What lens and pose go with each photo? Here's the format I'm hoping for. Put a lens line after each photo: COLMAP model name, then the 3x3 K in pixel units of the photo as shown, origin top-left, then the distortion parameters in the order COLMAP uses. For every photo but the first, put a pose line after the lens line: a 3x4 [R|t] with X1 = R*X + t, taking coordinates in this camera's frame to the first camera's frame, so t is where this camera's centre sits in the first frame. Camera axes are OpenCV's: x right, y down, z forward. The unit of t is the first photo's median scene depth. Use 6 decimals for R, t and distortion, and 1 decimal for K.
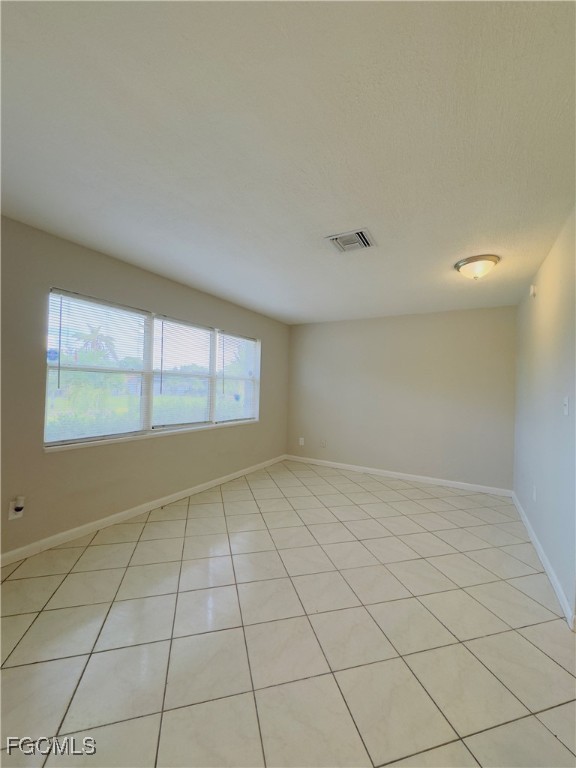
lens RADIAL K [[309.2, 0, 288.7], [0, 309.2, 384.3], [0, 0, 1]] dist [-0.001409, 0.000733]
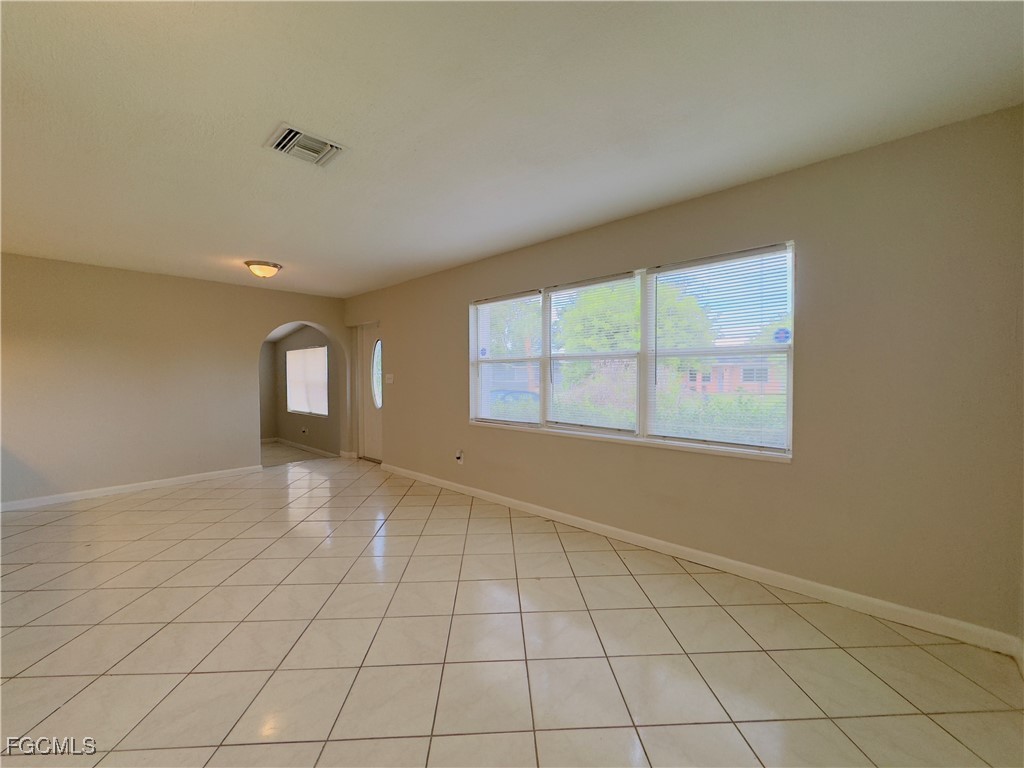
lens RADIAL K [[412.3, 0, 511.5], [0, 412.3, 384.0], [0, 0, 1]] dist [-0.001409, 0.000733]
pose [[-0.225683, 0.016951, -0.974053, 0.720924], [0.023060, 0.999661, 0.012054, 0.019890], [0.973928, -0.019742, -0.225997, 1.229422]]
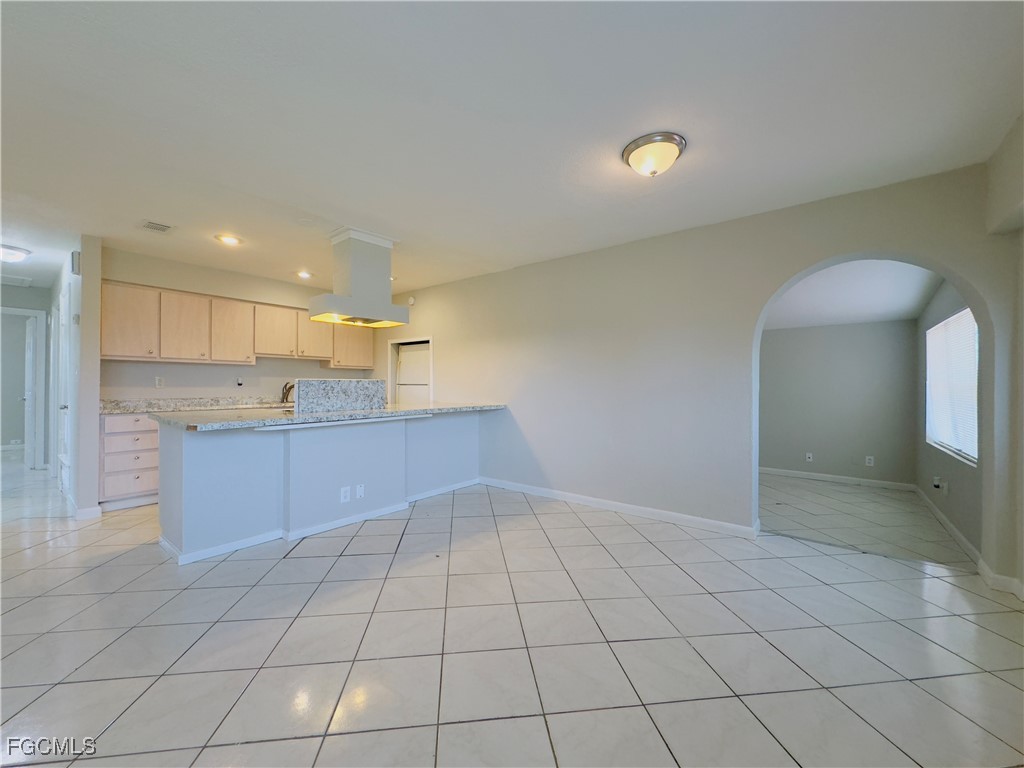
lens RADIAL K [[412.3, 0, 514.5], [0, 412.3, 382.3], [0, 0, 1]] dist [-0.001409, 0.000733]
pose [[-0.990410, -0.013748, 0.137471, -0.307675], [-0.017475, 0.999511, -0.025947, 0.047750], [-0.137047, -0.028100, -0.990166, 0.852250]]
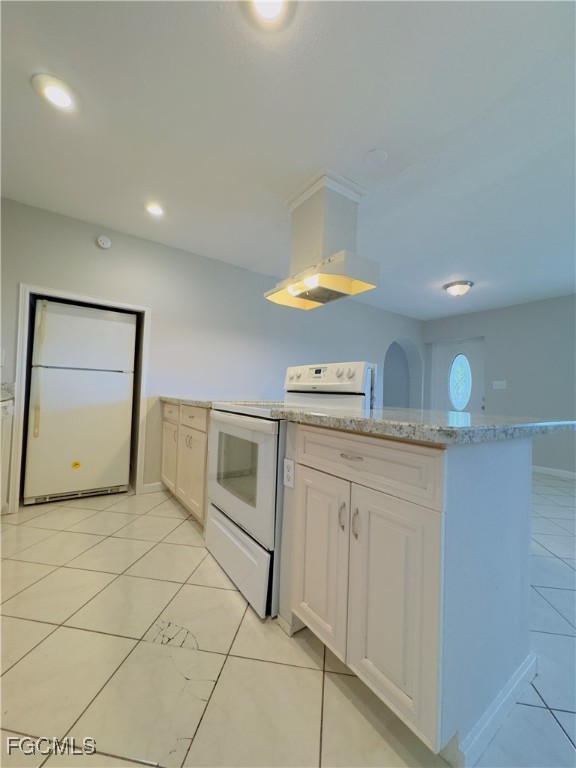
lens RADIAL K [[309.2, 0, 288.6], [0, 309.2, 380.0], [0, 0, 1]] dist [-0.001409, 0.000733]
pose [[-0.404839, -0.064103, -0.912138, 0.966995], [-0.020703, 0.997926, -0.060944, 0.089752], [0.914153, -0.005789, -0.405327, -0.029727]]
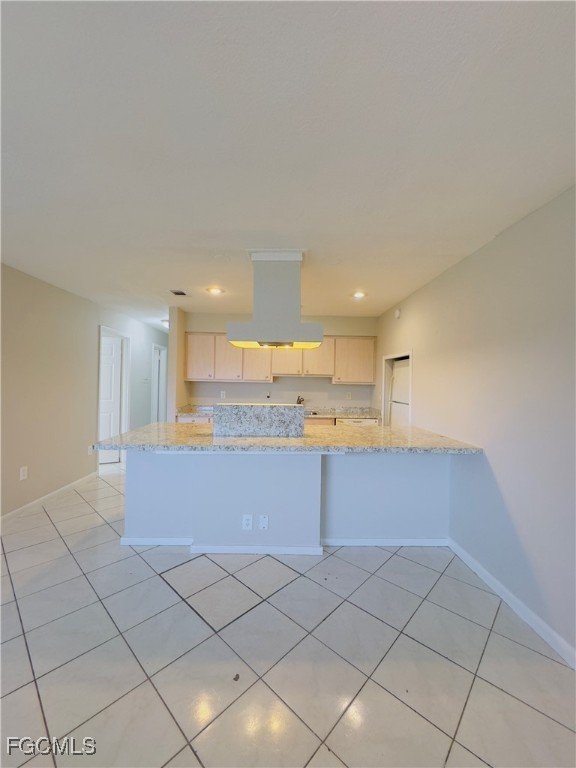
lens RADIAL K [[309.2, 0, 283.4], [0, 309.2, 382.2], [0, 0, 1]] dist [-0.001409, 0.000733]
pose [[-0.518646, -0.020302, 0.854748, -0.452485], [-0.043358, 0.999056, -0.002579, -0.044217], [-0.853889, -0.038397, -0.519036, 0.178113]]
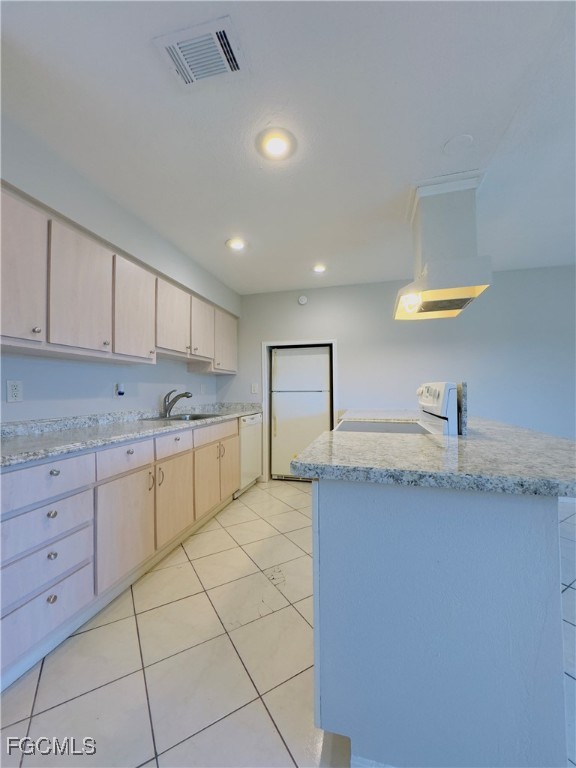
lens RADIAL K [[309.2, 0, 289.7], [0, 309.2, 381.1], [0, 0, 1]] dist [-0.001409, 0.000733]
pose [[-0.961284, -0.015930, -0.275098, 0.784086], [-0.000574, 0.998441, -0.055810, 0.045128], [0.275558, -0.053492, -0.959795, 0.289833]]
